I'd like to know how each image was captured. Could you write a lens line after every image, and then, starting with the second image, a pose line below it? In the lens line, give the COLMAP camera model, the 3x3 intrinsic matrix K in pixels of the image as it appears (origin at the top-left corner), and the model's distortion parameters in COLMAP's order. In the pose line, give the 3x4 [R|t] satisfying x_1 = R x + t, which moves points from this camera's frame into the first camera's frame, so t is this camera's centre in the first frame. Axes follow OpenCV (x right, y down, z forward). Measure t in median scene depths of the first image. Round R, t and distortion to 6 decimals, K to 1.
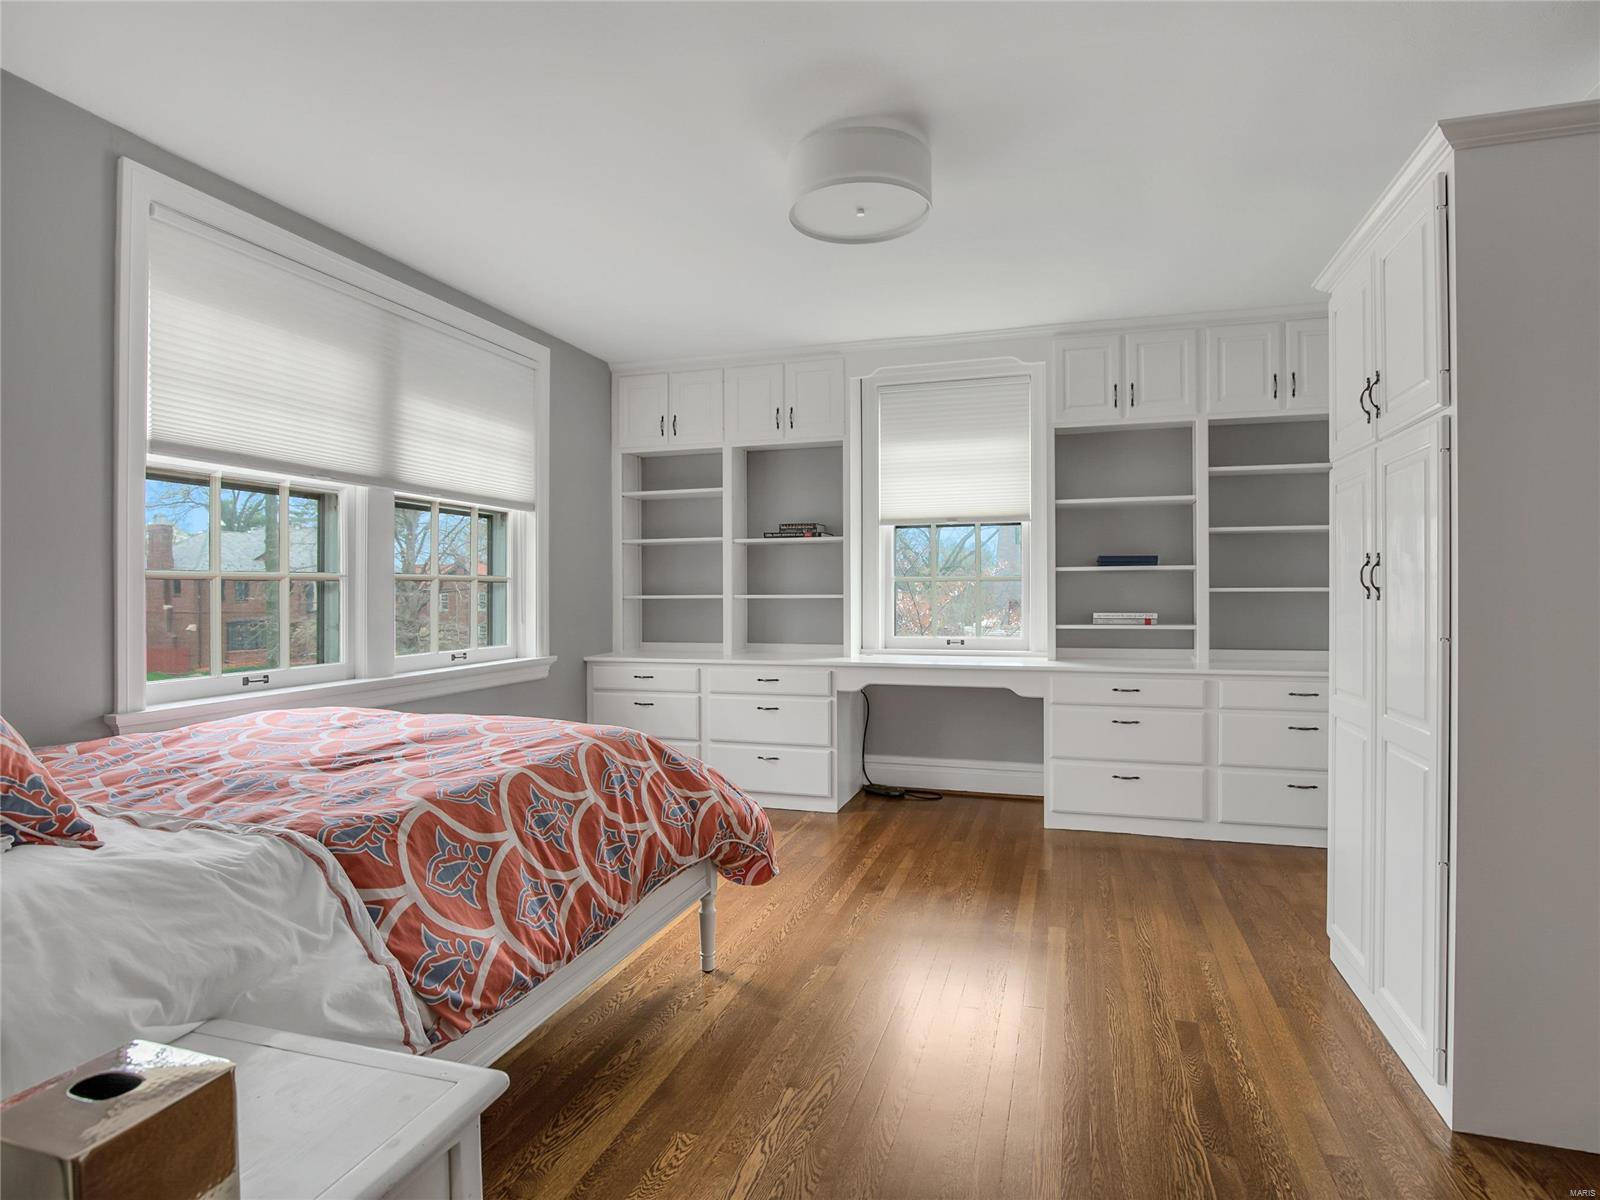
lens RADIAL K [[848.7, 0, 811.3], [0, 848.7, 608.6], [0, 0, 1]] dist [-0.022681, 0.001549]
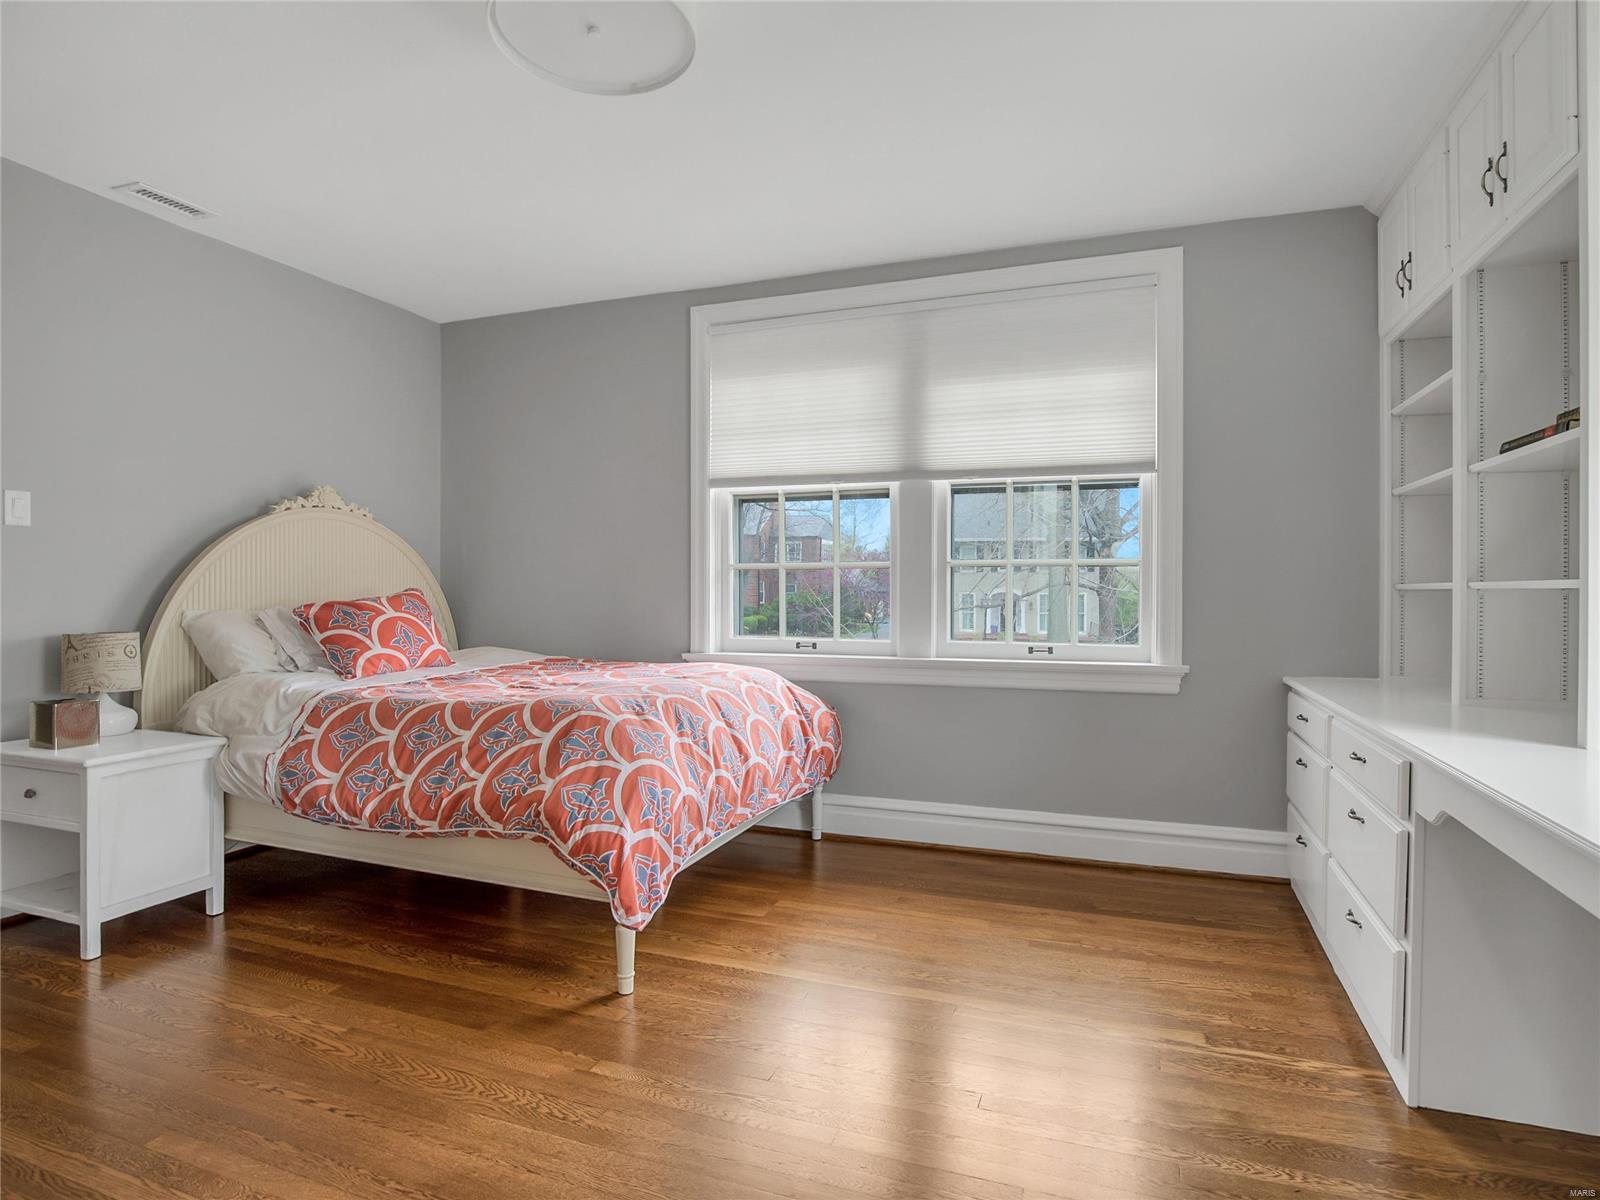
lens RADIAL K [[848.7, 0, 811.3], [0, 848.7, 608.6], [0, 0, 1]] dist [-0.022681, 0.001549]
pose [[-0.049333, 0.028114, -0.998387, 0.674075], [-0.022012, 0.999330, 0.029228, -0.011635], [0.998540, 0.023419, -0.048681, 1.095385]]
